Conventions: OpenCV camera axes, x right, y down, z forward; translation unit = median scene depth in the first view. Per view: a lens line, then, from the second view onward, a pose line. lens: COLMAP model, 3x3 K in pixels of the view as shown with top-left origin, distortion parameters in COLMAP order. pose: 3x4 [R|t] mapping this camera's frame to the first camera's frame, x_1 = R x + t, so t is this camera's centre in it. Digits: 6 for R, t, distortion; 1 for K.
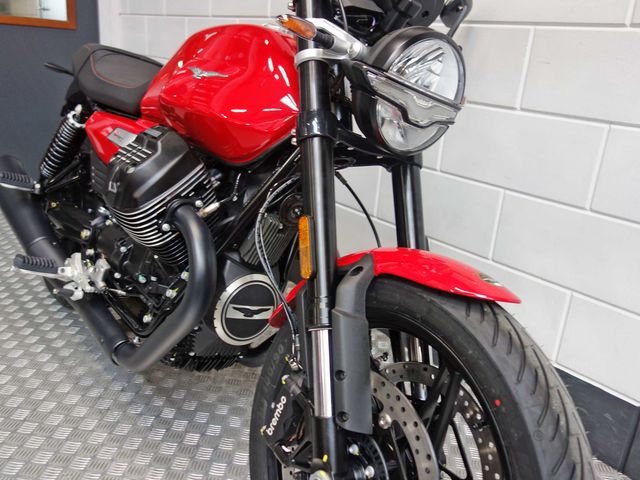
lens RADIAL K [[566.6, 0, 320.0], [0, 566.6, 240.0], [0, 0, 1]] dist [0.010809, -0.000718]
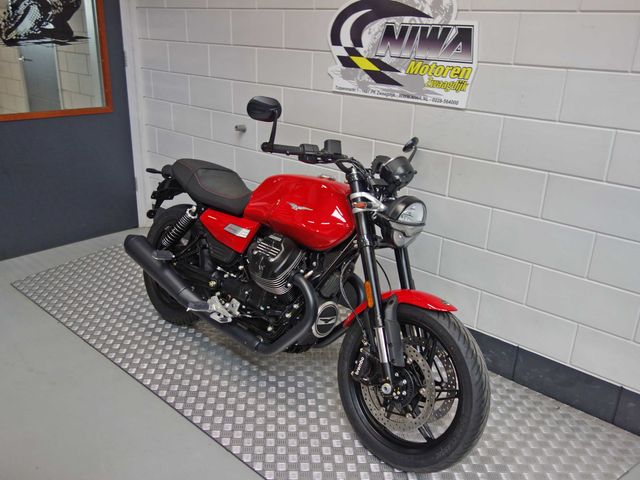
lens RADIAL K [[566.6, 0, 320.0], [0, 566.6, 240.0], [0, 0, 1]] dist [0.010809, -0.000718]
pose [[0.989530, -0.089424, 0.113289, -0.443117], [0.085097, 0.995467, 0.042478, -0.308890], [-0.116574, -0.032393, 0.992654, -1.240661]]
